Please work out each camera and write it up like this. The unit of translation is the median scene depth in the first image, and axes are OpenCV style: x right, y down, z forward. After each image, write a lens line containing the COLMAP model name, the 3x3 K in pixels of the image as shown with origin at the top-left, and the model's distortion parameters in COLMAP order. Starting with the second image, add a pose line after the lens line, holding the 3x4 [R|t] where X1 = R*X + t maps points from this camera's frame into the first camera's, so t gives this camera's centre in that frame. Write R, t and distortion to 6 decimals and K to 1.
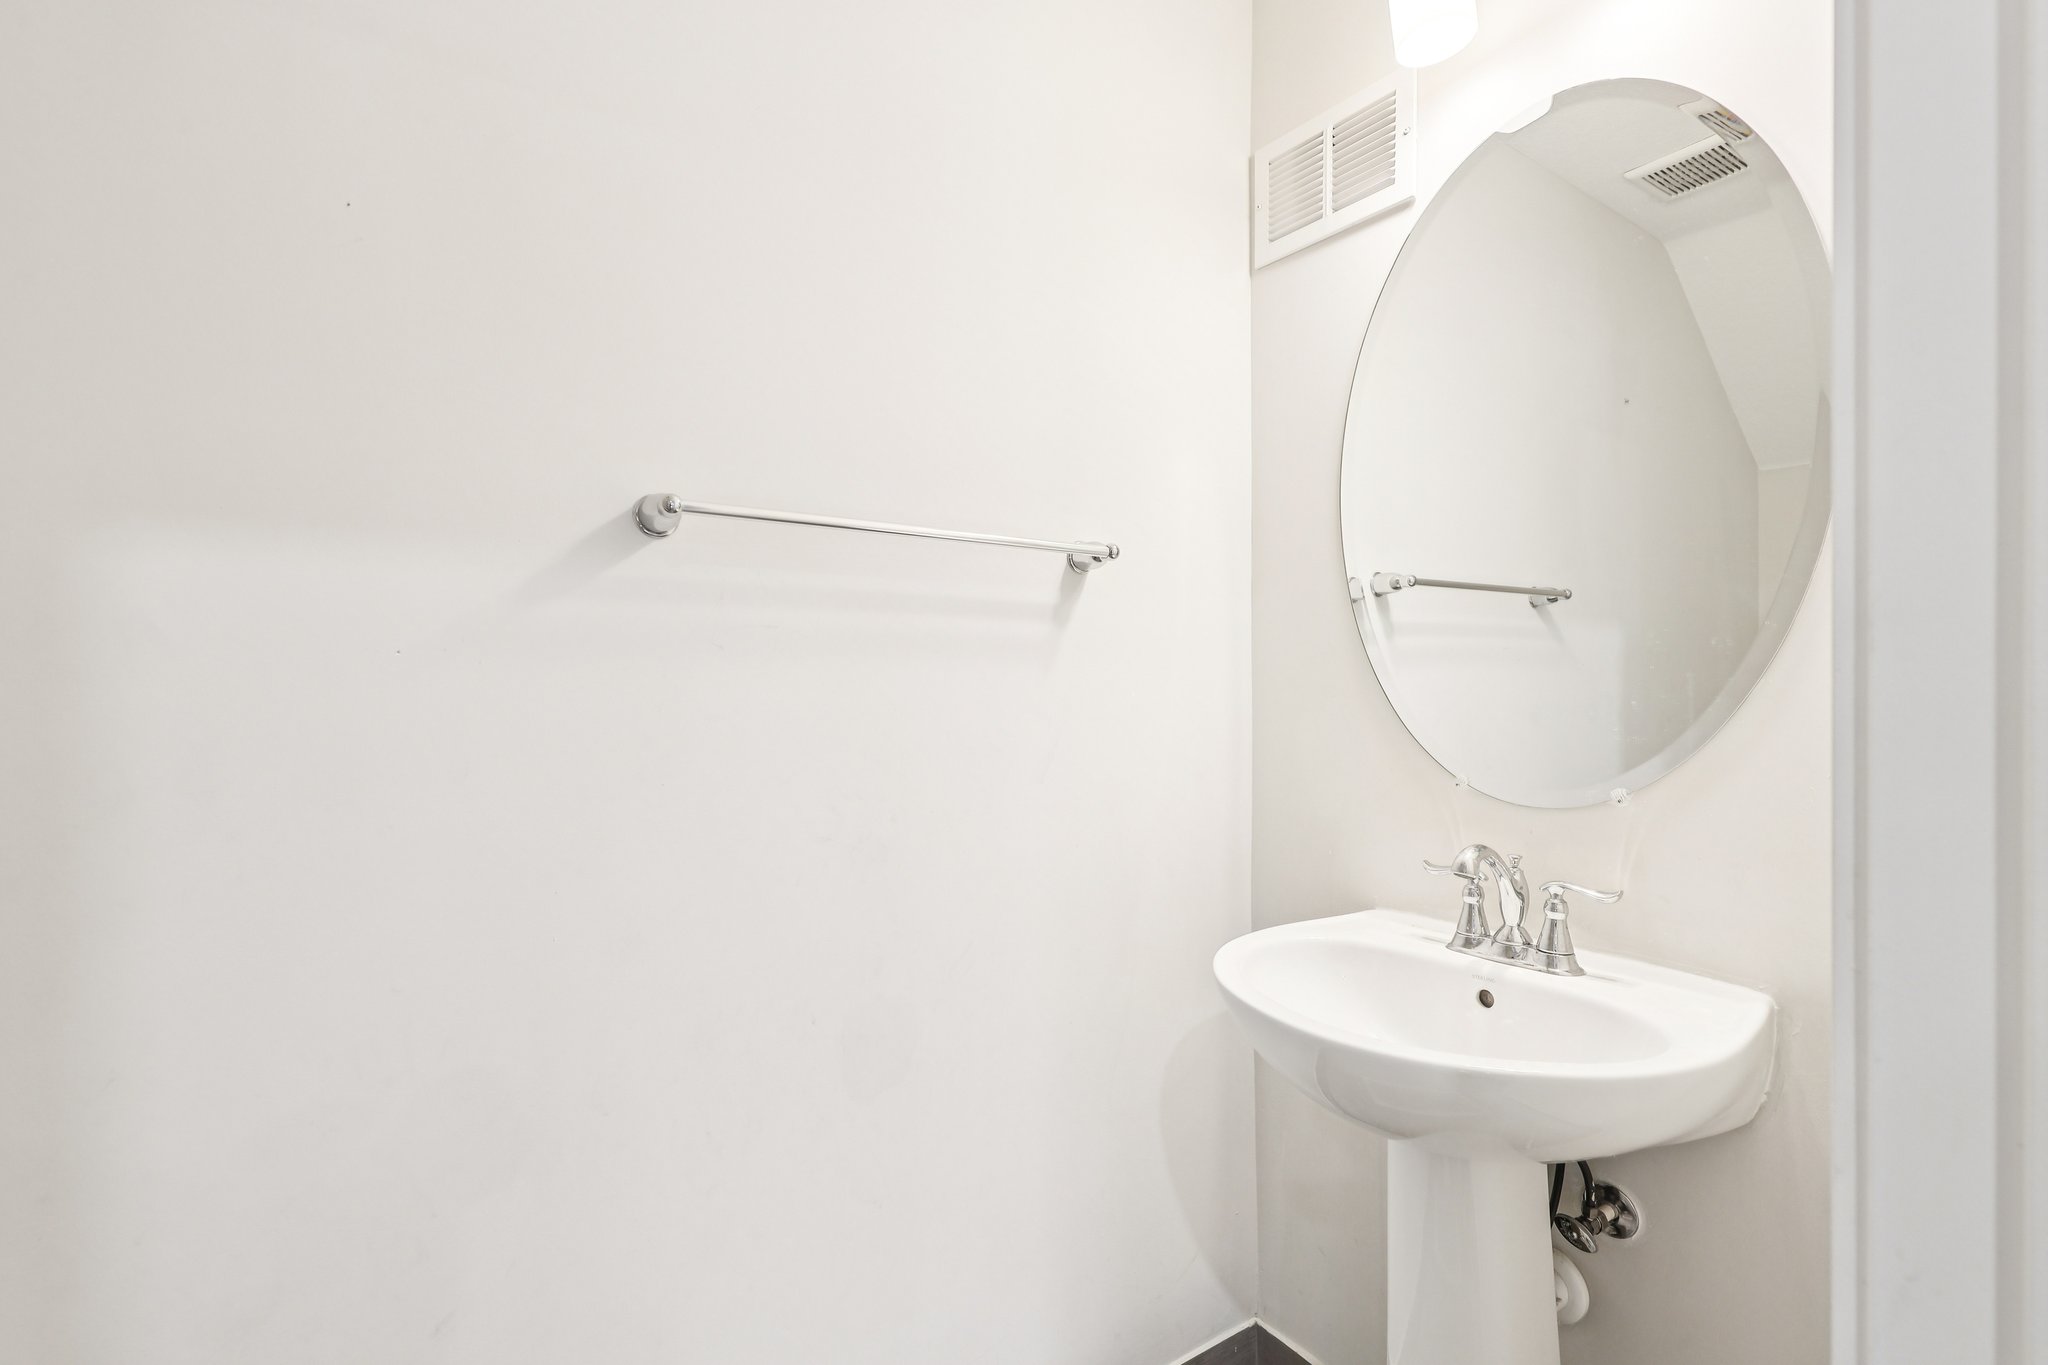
lens RADIAL K [[924.8, 0, 1031.1], [0, 924.8, 681.4], [0, 0, 1]] dist [-0.011872, 0.000250]
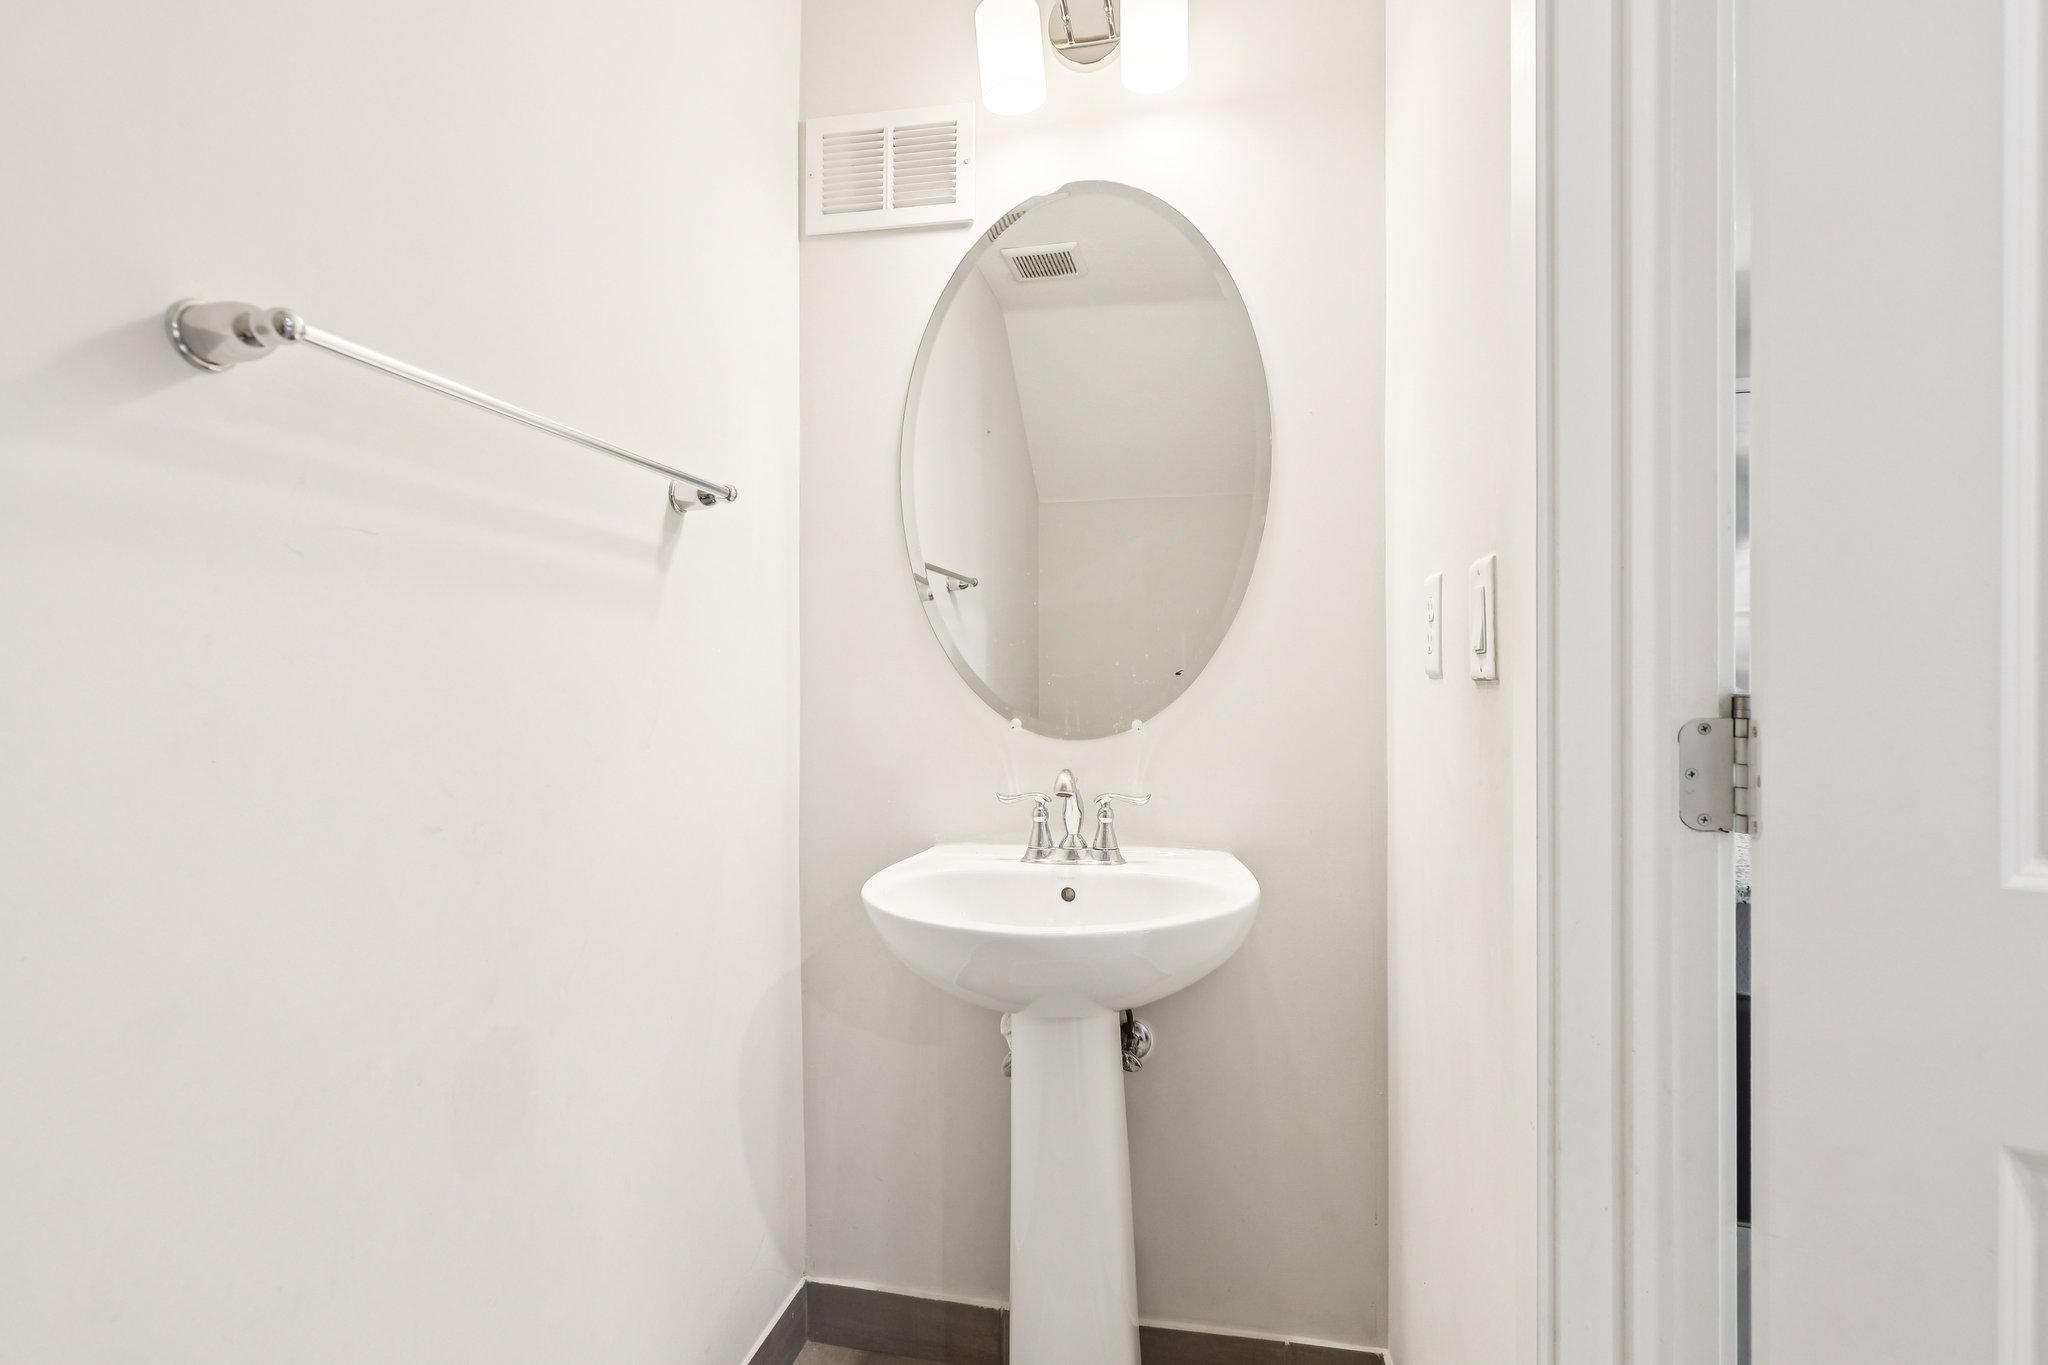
lens RADIAL K [[924.8, 0, 1040.2], [0, 924.8, 670.3], [0, 0, 1]] dist [-0.011872, 0.000250]
pose [[0.712552, -0.000685, 0.701619, -0.338848], [0.004149, 0.999986, -0.003238, 0.041585], [-0.701607, 0.005218, 0.712545, 0.121703]]
